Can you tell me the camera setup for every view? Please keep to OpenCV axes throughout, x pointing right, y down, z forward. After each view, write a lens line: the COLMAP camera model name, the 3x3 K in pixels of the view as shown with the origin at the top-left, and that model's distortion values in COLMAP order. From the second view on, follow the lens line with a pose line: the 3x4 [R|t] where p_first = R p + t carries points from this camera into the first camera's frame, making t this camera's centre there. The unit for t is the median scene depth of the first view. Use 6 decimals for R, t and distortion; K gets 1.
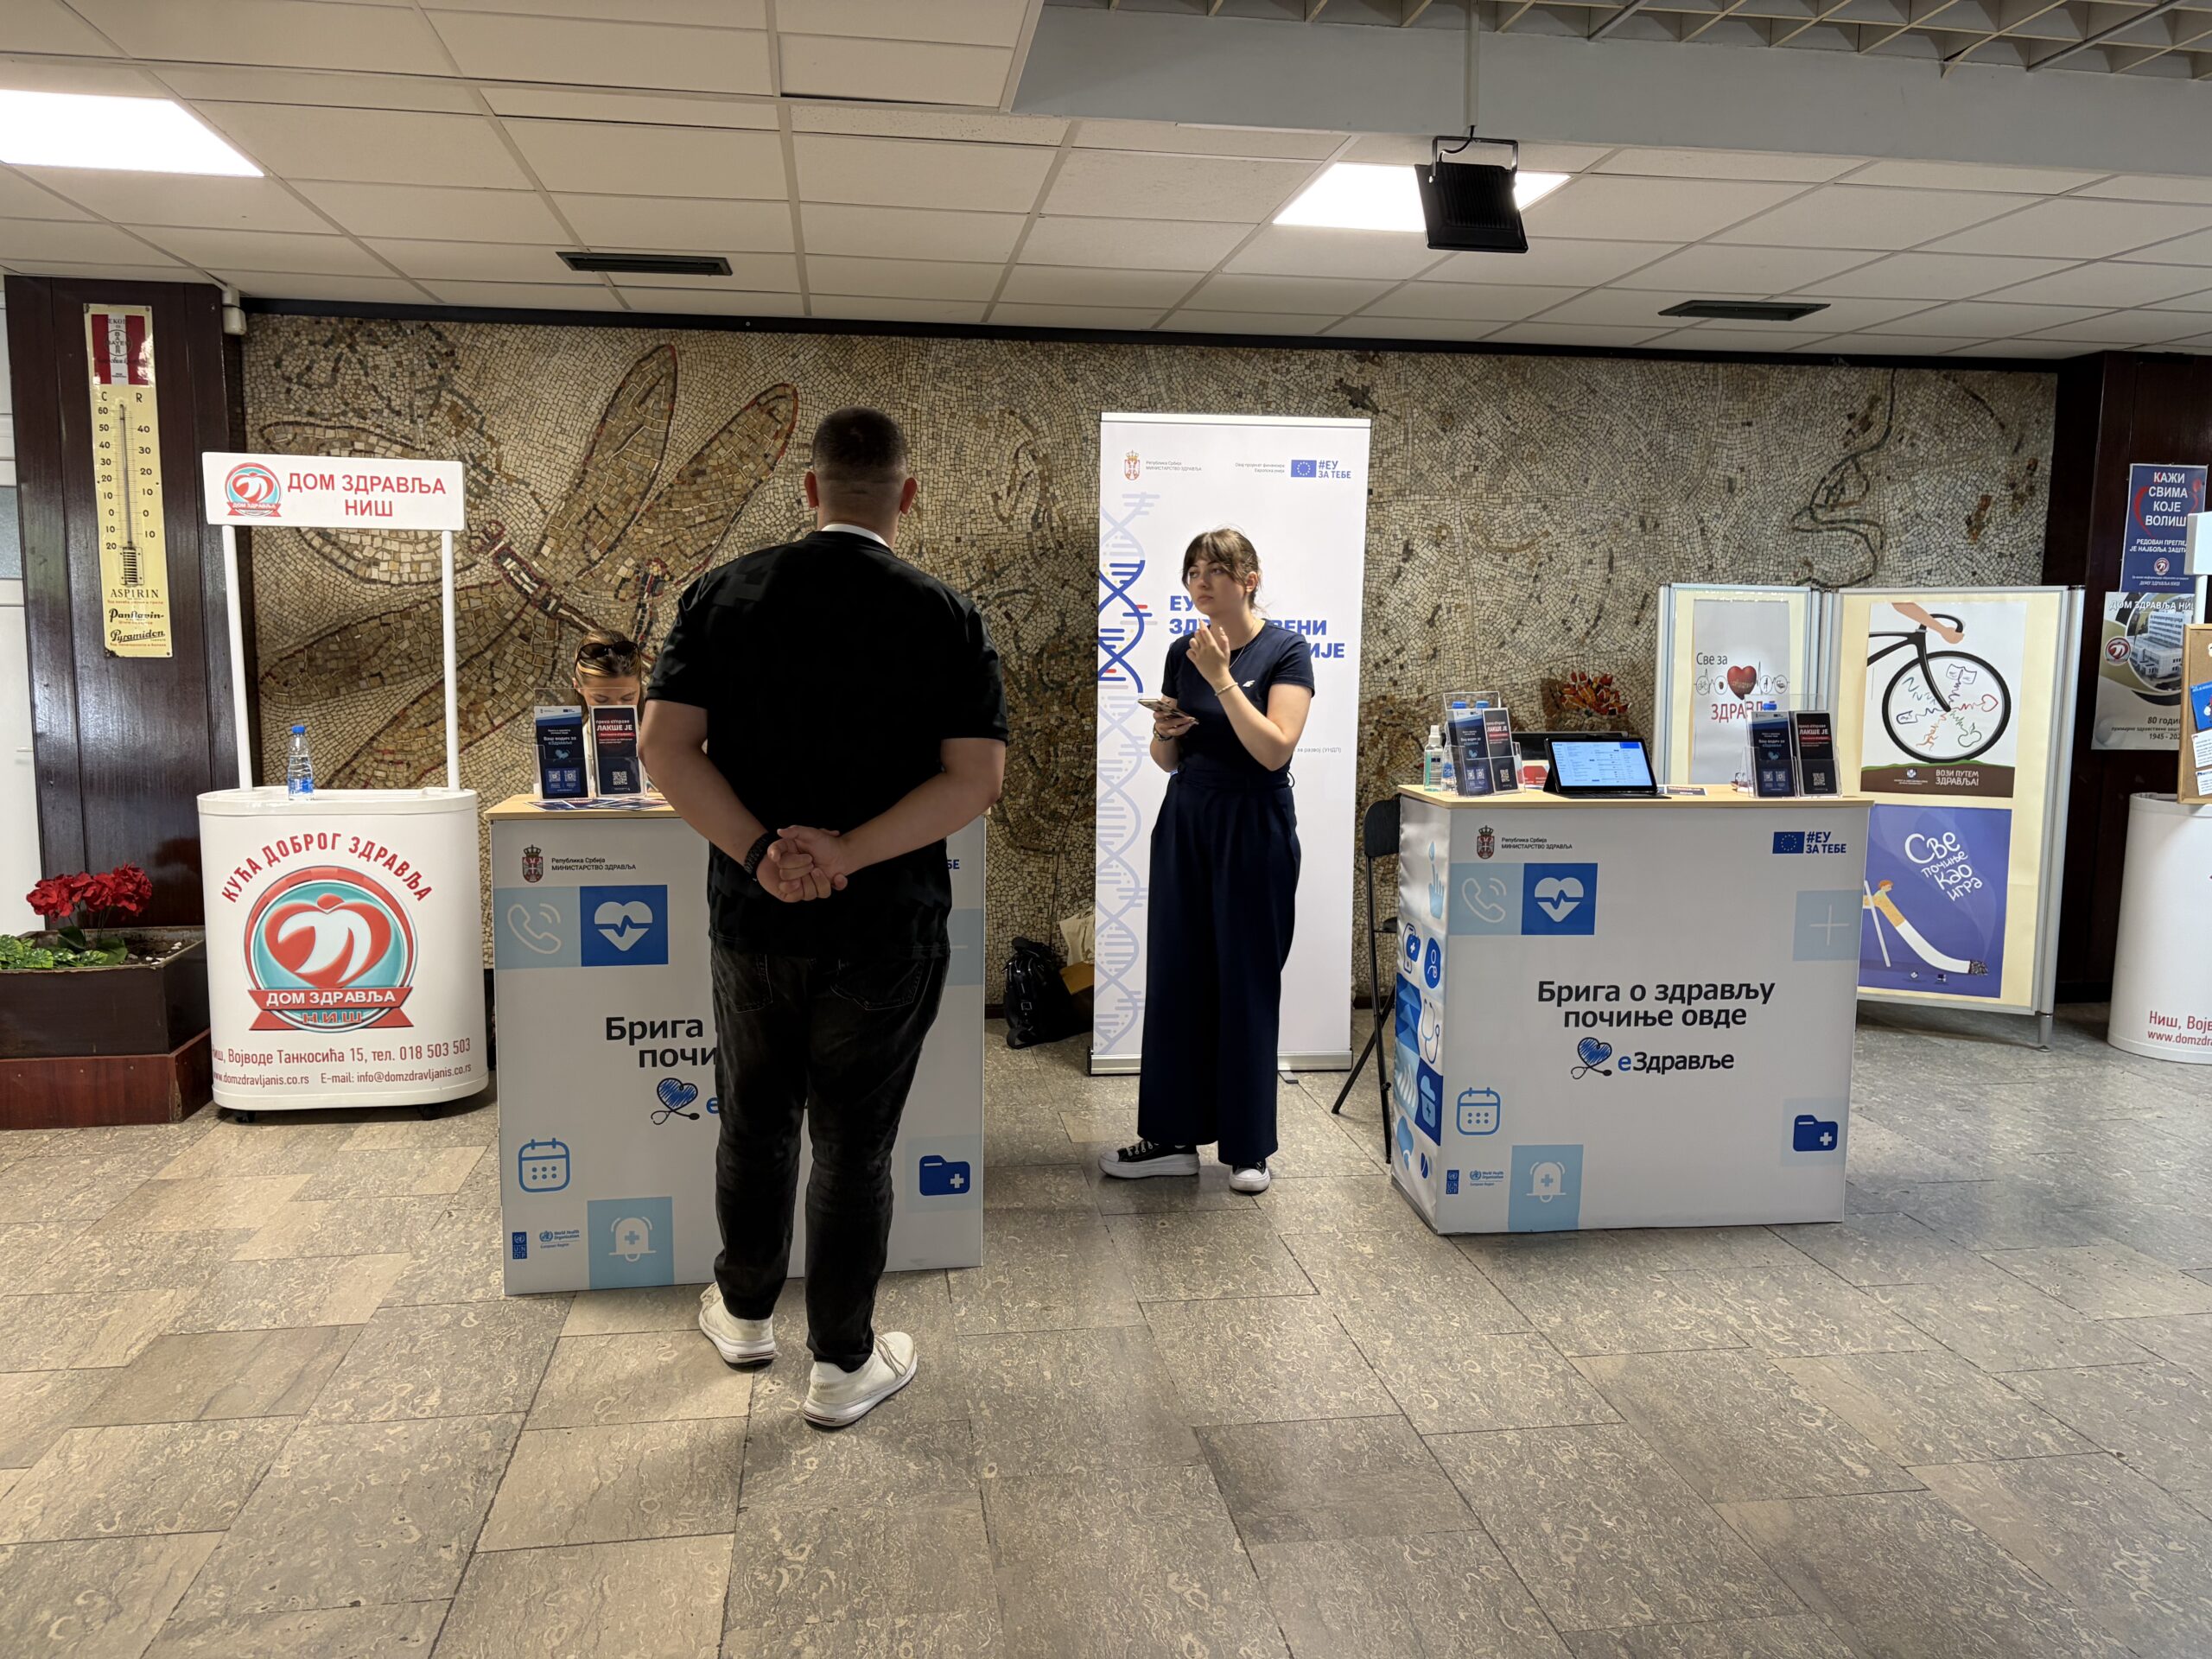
lens RADIAL K [[1666.8, 0, 1098.8], [0, 1666.8, 826.8], [0, 0, 1]] dist [0.026044, -0.000920]
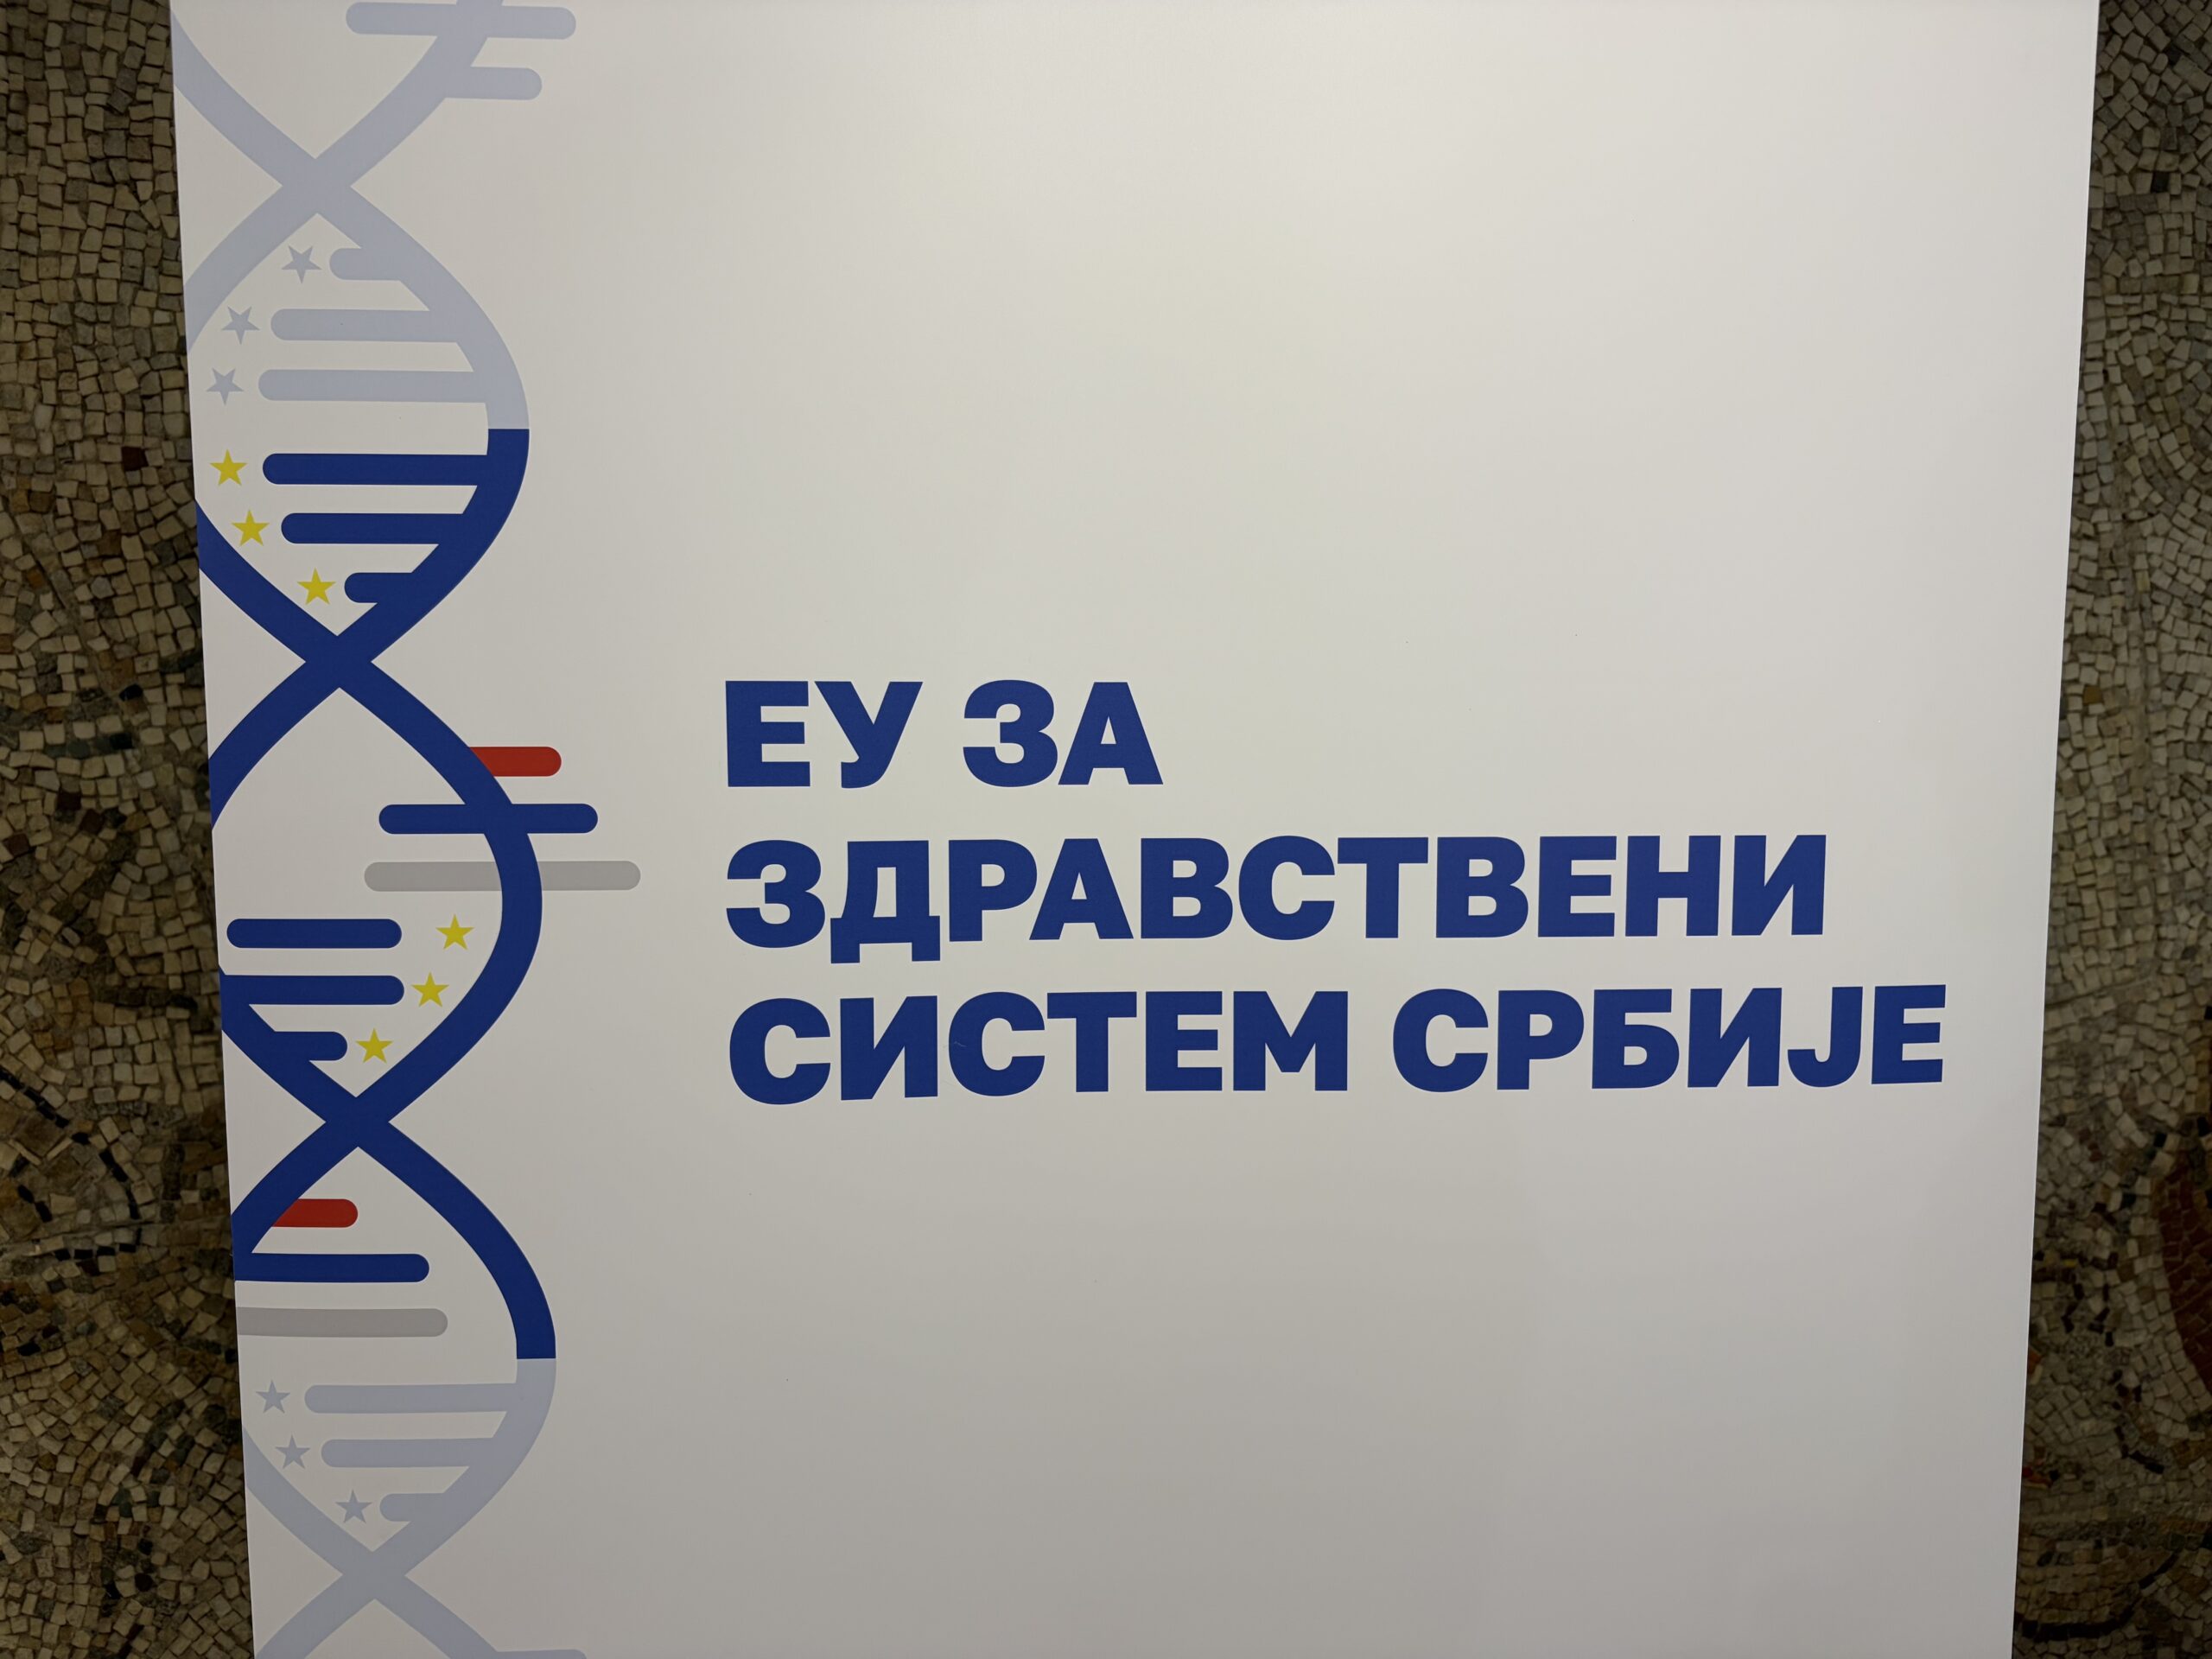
lens RADIAL K [[1679.0, 0, 1104.6], [0, 1679.0, 841.7], [0, 0, 1]] dist [0.063061, -0.085408]
pose [[0.998803, -0.010047, -0.047864, 0.074545], [0.008635, 0.999524, -0.029616, -0.110390], [0.048138, 0.029168, 0.998415, 0.780478]]
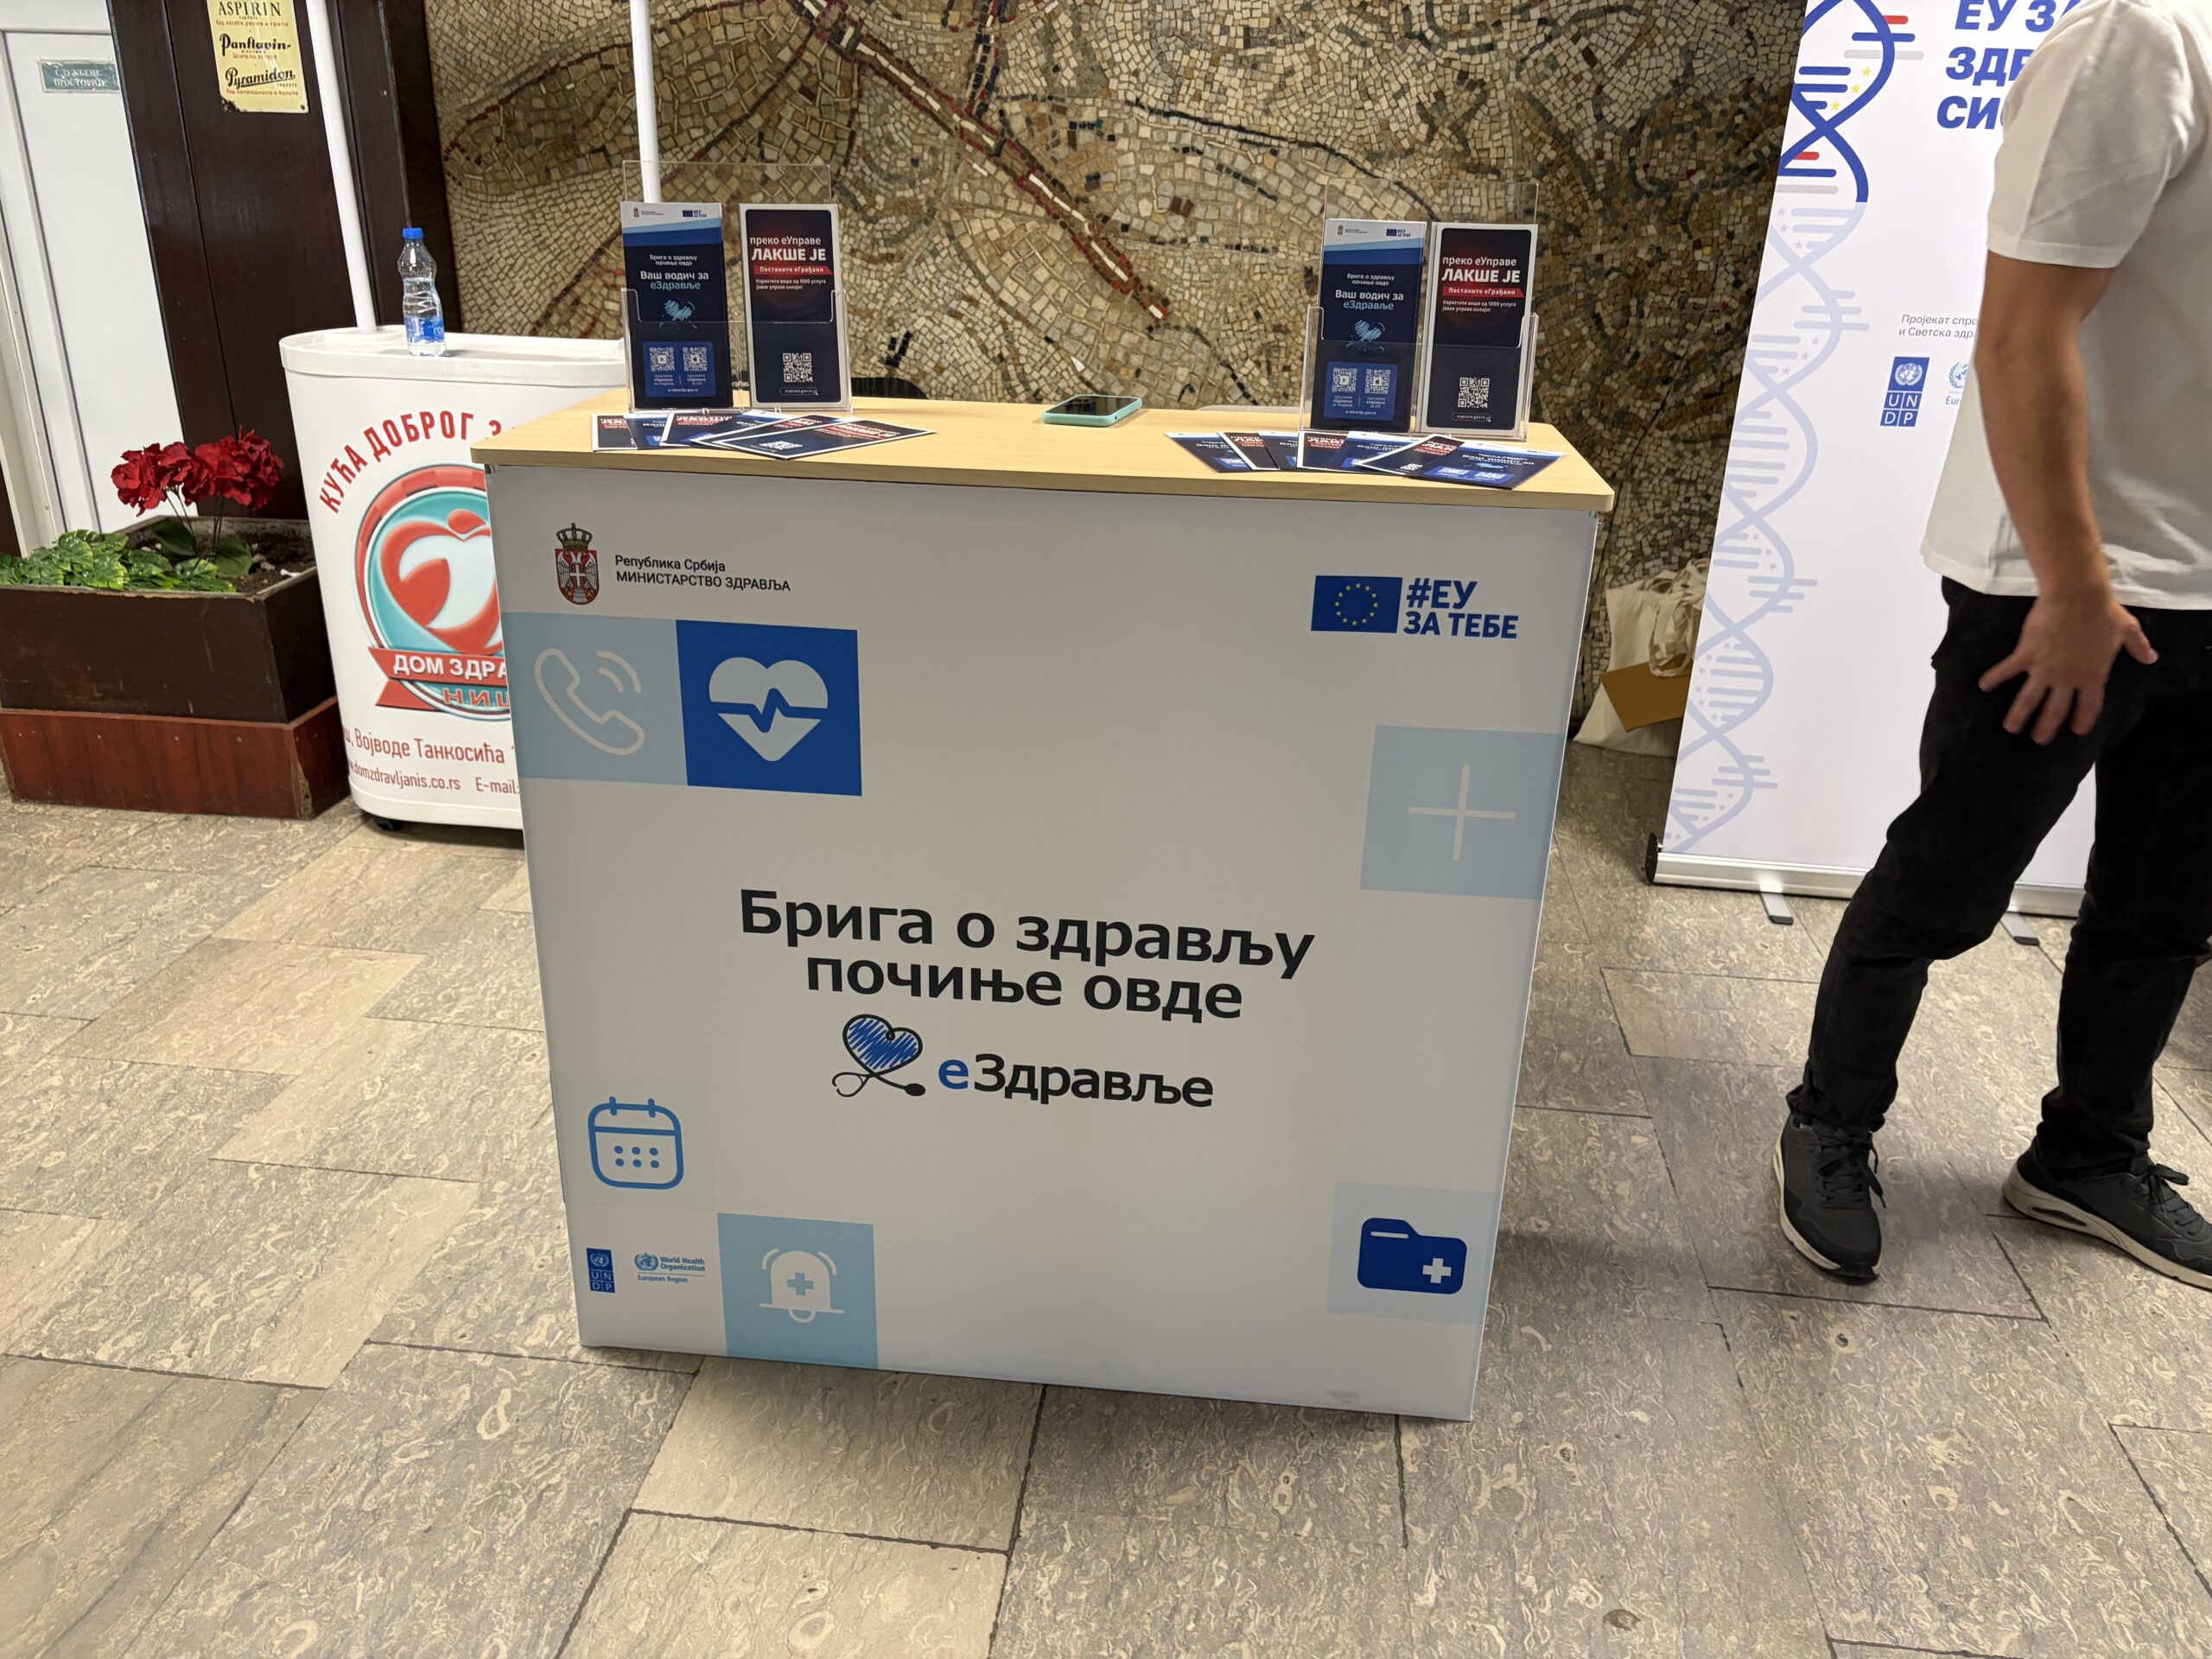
lens RADIAL K [[1685.6, 0, 1087.5], [0, 1685.6, 806.5], [0, 0, 1]] dist [-0.009620, 0.081485]
pose [[0.962788, 0.112866, -0.245560, -0.050992], [-0.045125, 0.963000, 0.265697, -0.026729], [0.266462, -0.244729, 0.932258, 0.362339]]
